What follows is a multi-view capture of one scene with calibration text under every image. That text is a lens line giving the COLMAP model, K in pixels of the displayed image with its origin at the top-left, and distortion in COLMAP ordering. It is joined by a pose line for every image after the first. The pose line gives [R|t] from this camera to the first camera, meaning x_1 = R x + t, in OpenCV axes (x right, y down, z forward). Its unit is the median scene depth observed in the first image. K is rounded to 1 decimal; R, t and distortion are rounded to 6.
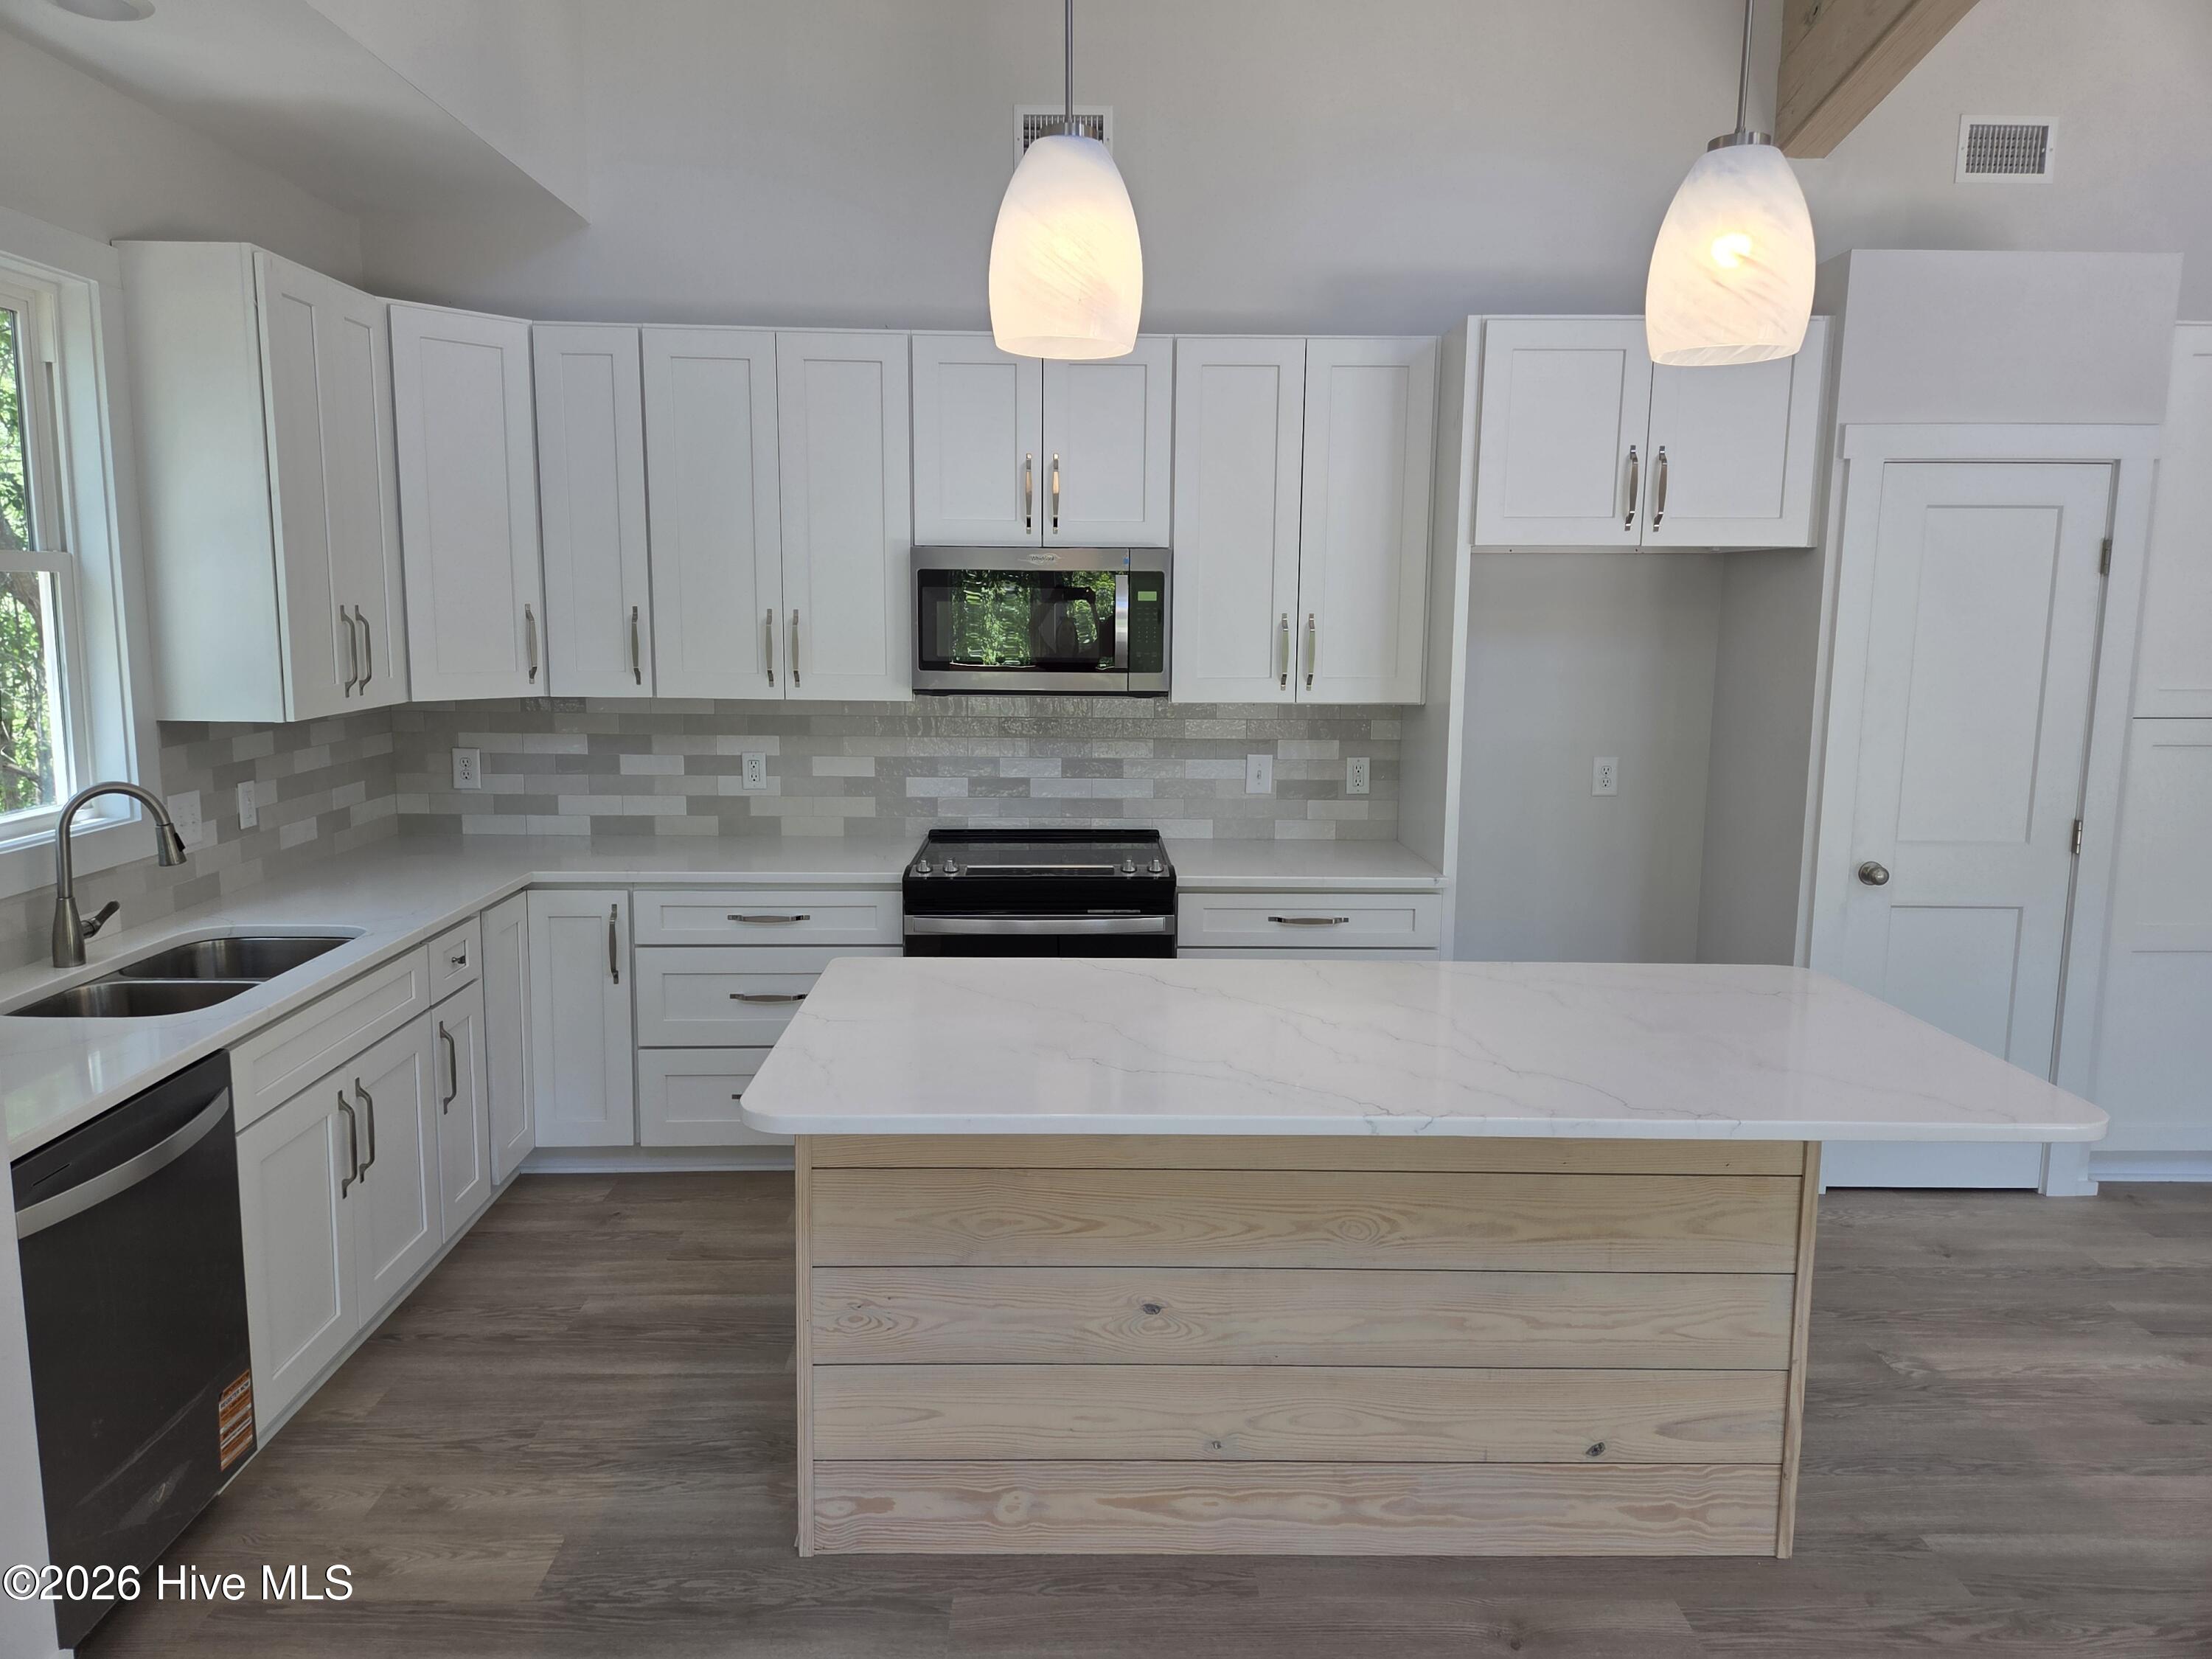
lens RADIAL K [[1484.4, 0, 1084.4], [0, 1484.4, 801.9], [0, 0, 1]] dist [0.069500, -0.059457]
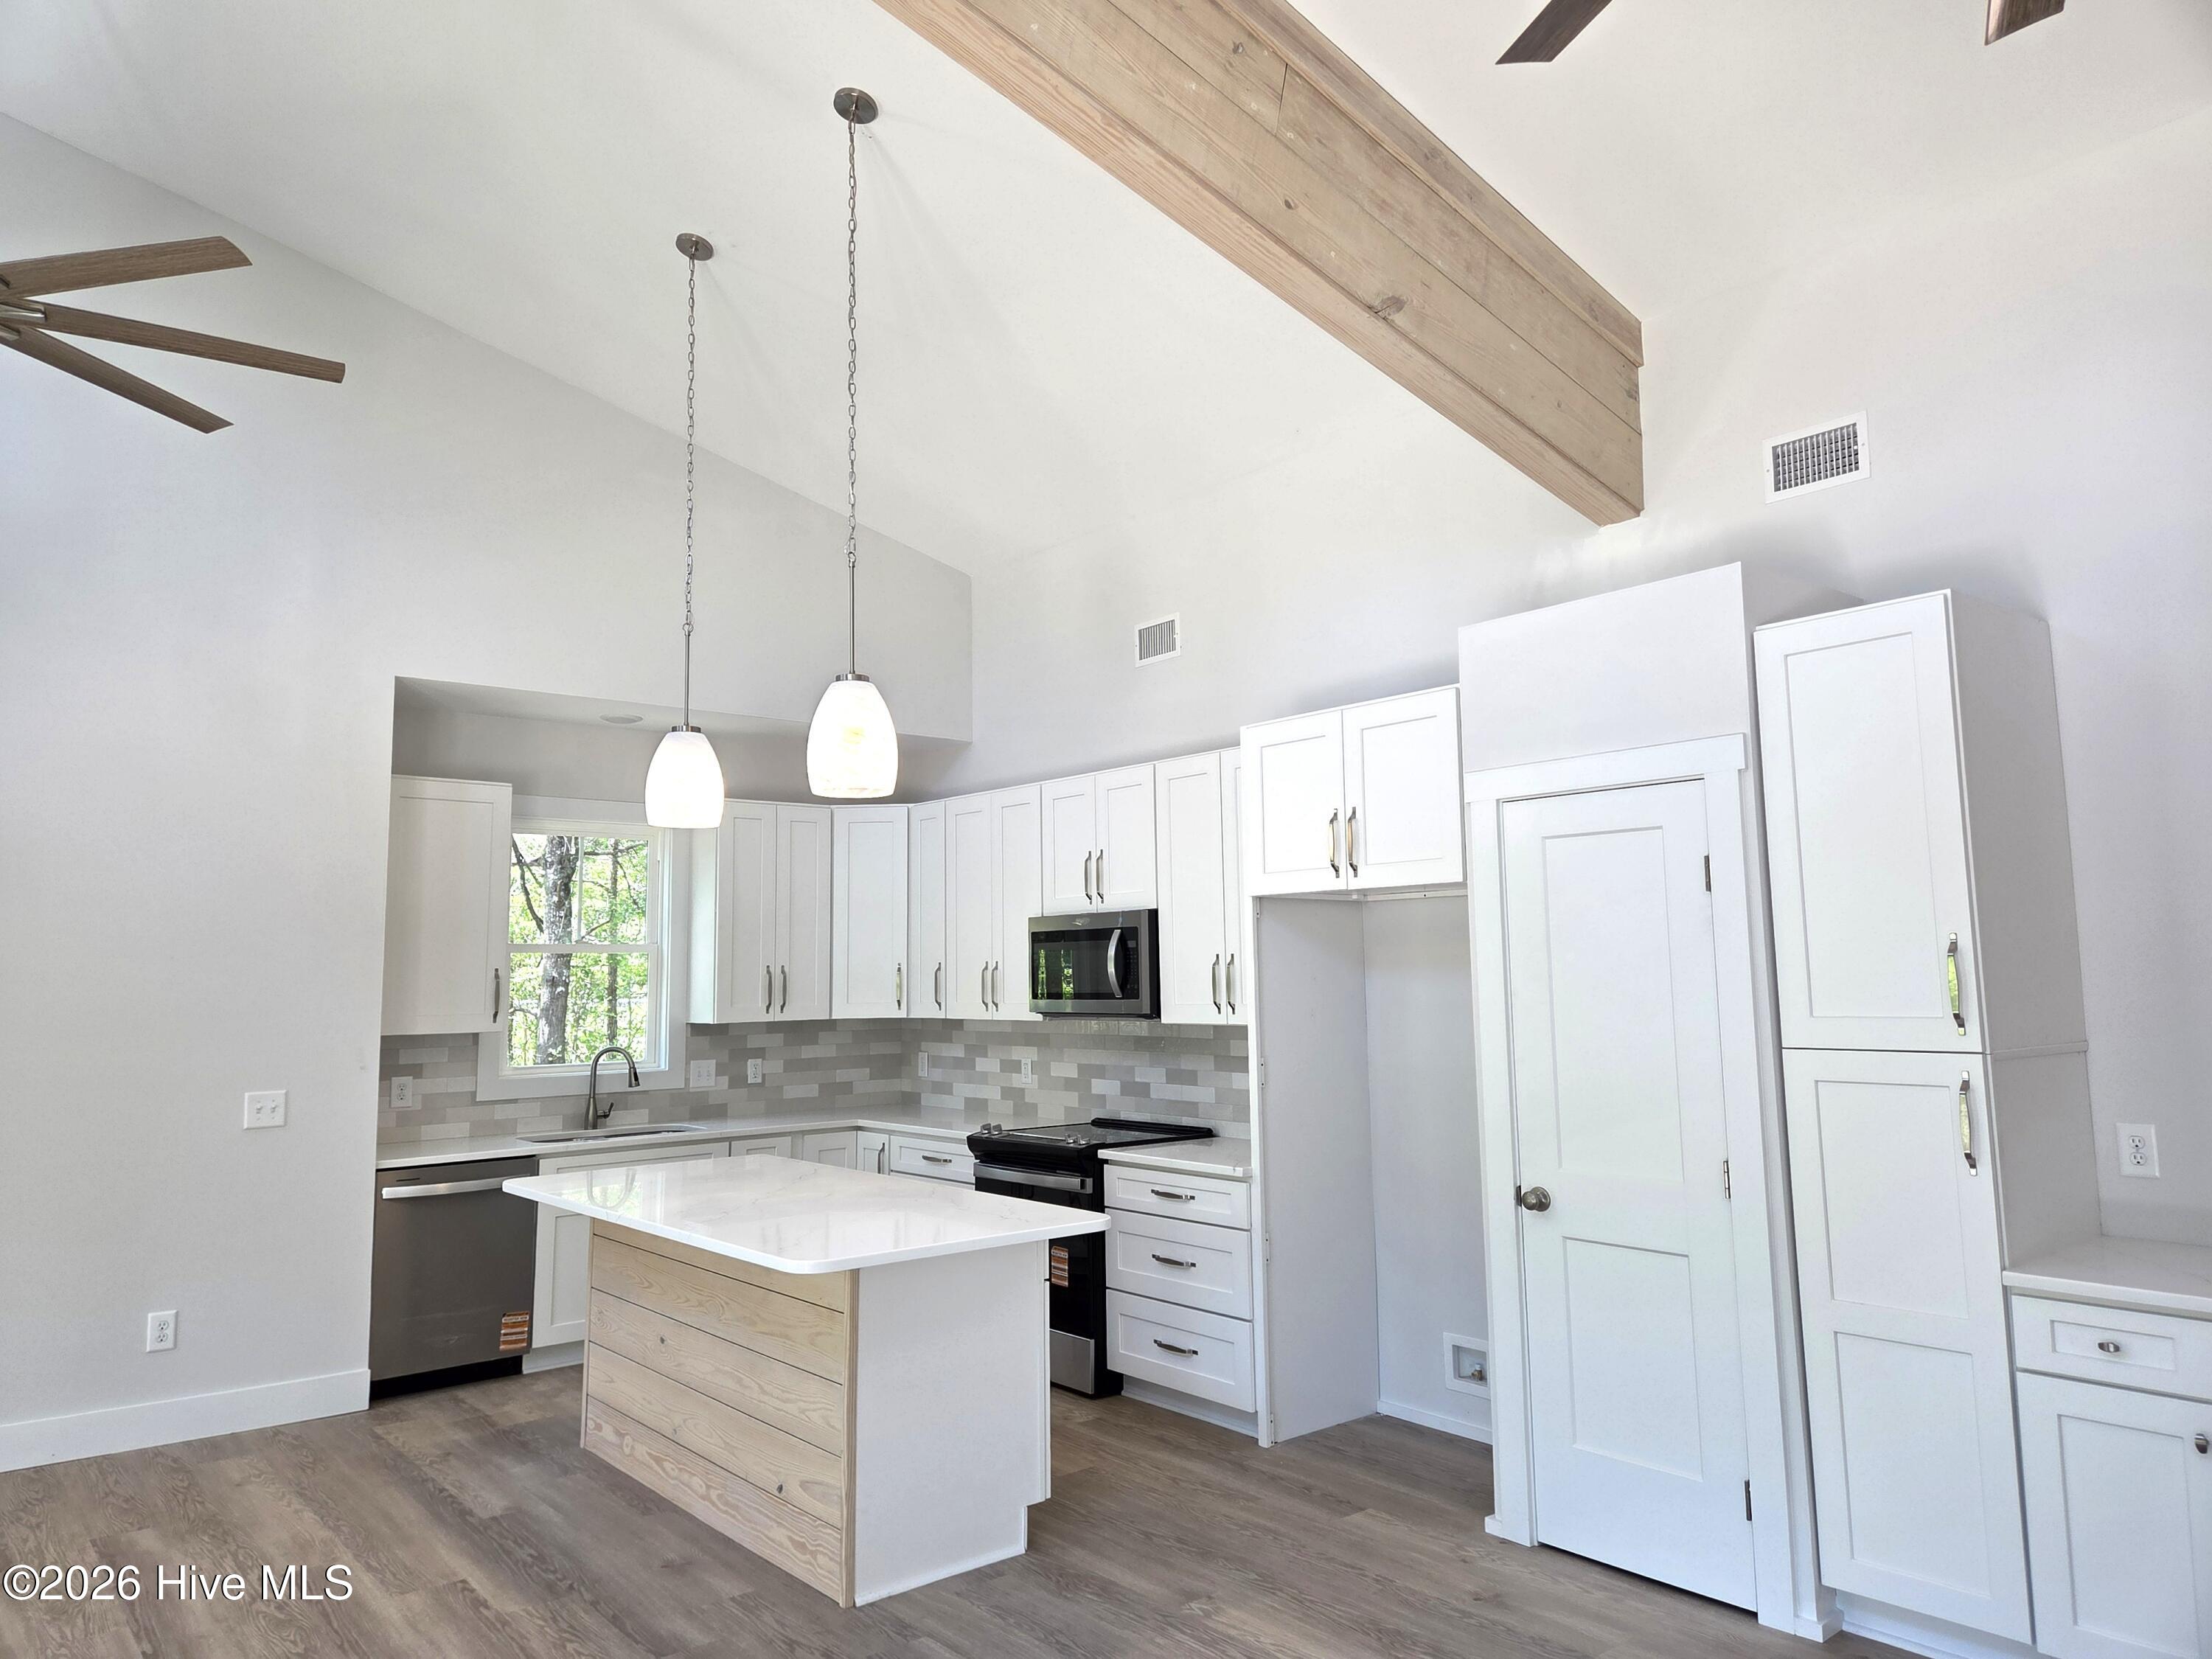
lens RADIAL K [[1484.4, 0, 1082.4], [0, 1484.4, 791.1], [0, 0, 1]] dist [0.069500, -0.059457]
pose [[0.618685, -0.114570, -0.777240, 1.203310], [-0.088421, 0.972870, -0.213790, 0.024343], [0.780648, 0.200993, 0.591770, 0.122489]]
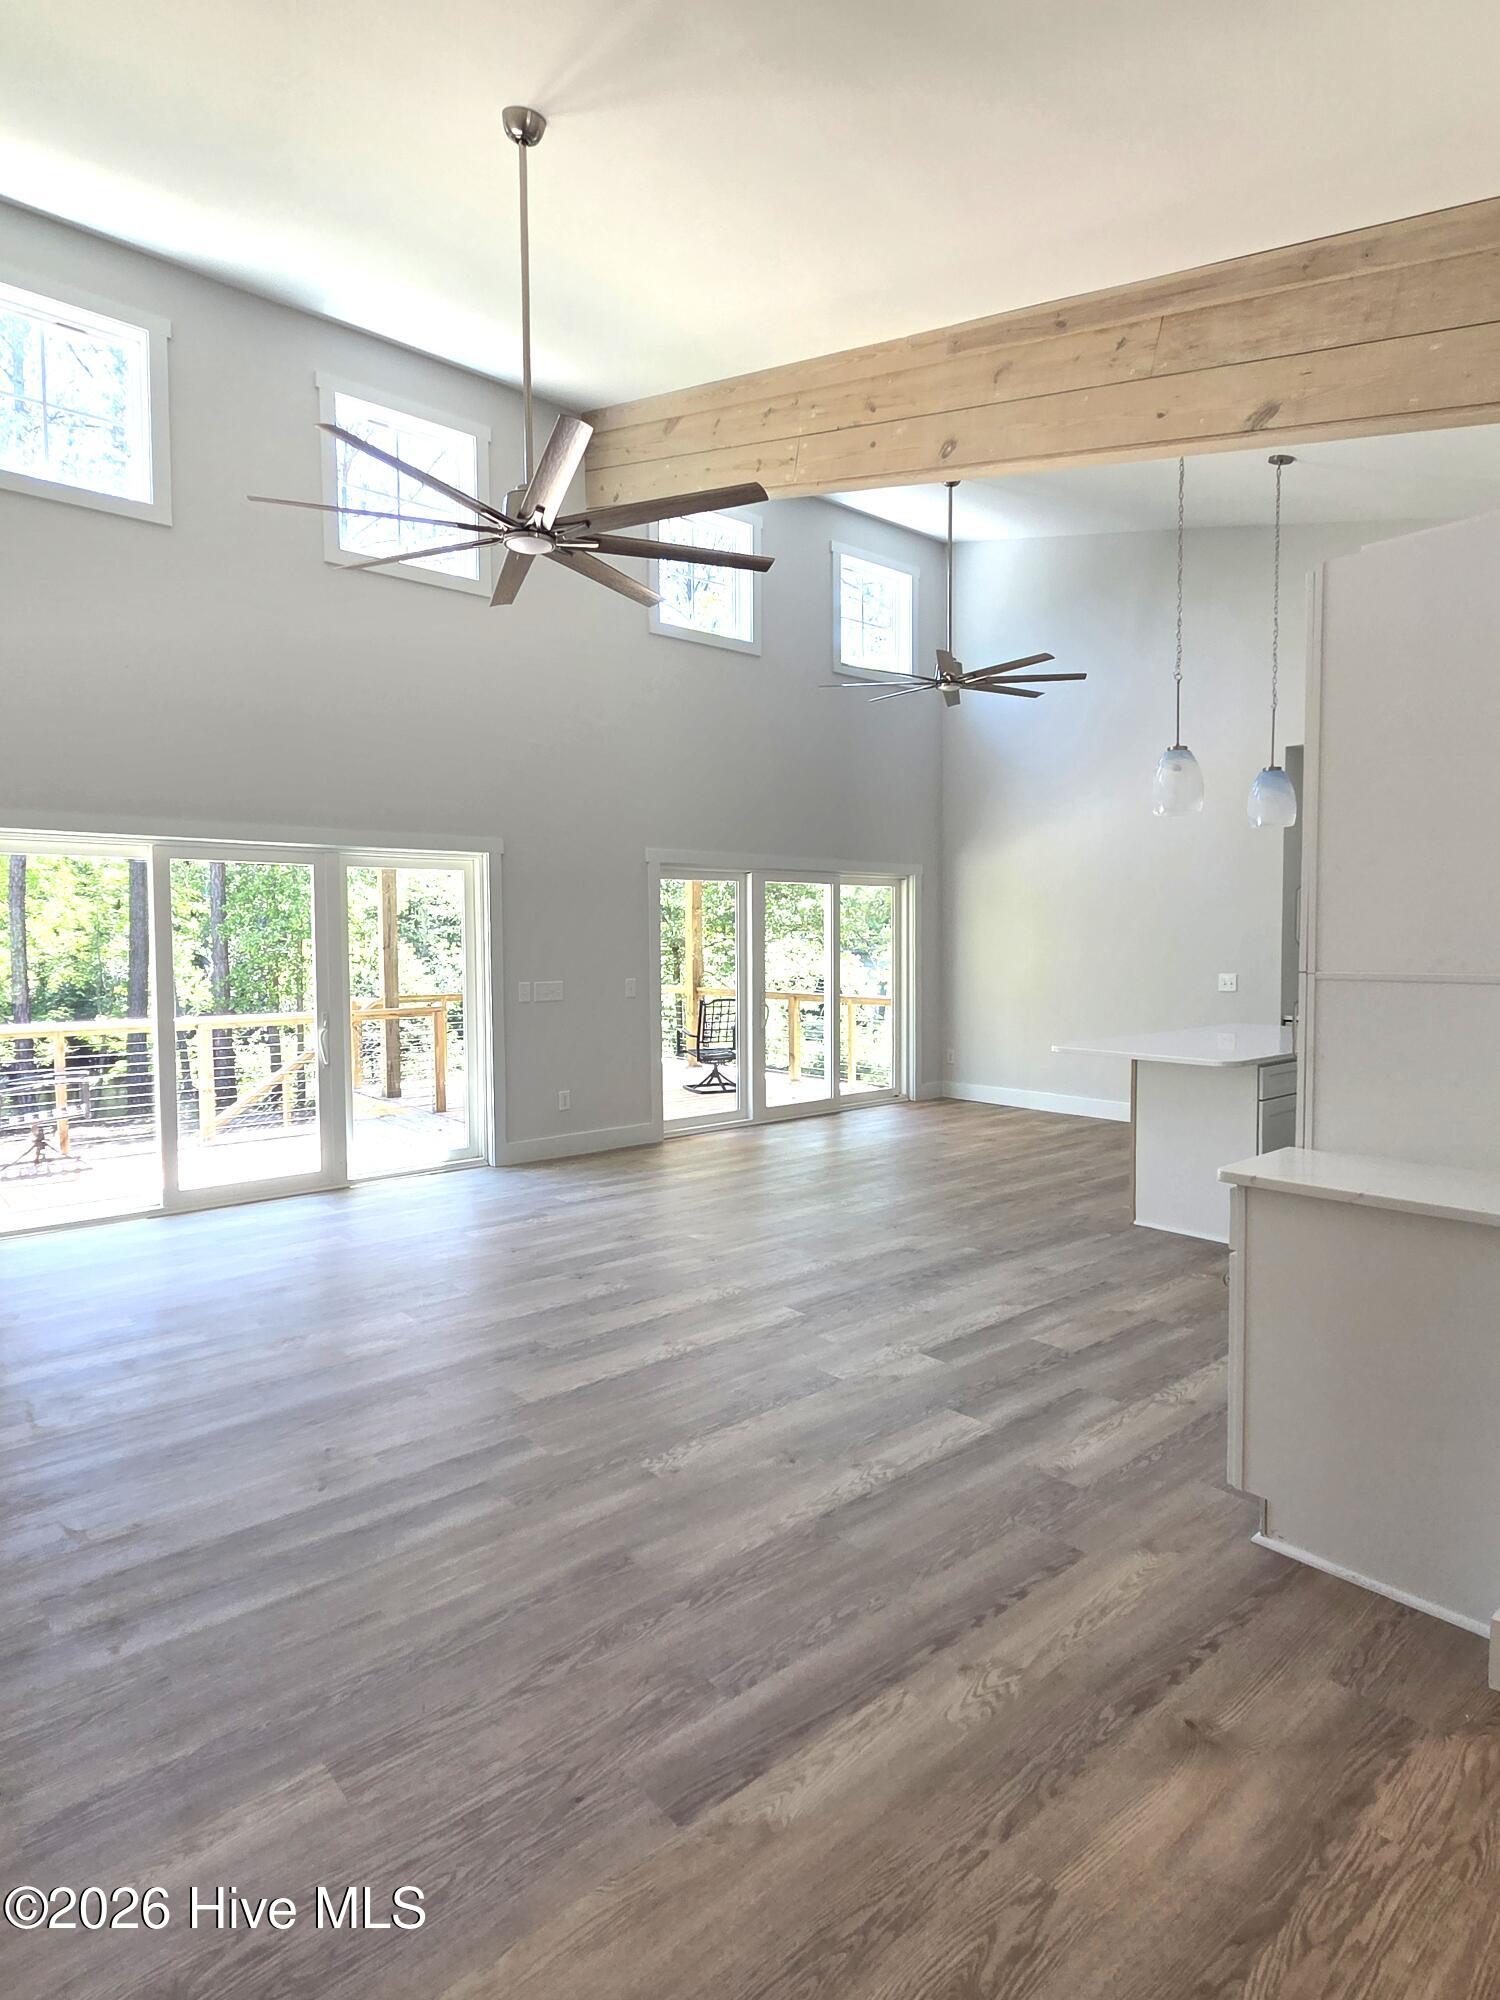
lens RADIAL K [[1100.3, 0, 746.7], [0, 1100.3, 994.6], [0, 0, 1]] dist [0.004407, -0.001258]
pose [[-0.765106, 0.028798, -0.643260, 1.588450], [-0.087350, 0.985122, 0.148000, -0.118392], [0.637952, 0.169424, -0.751208, 1.368910]]
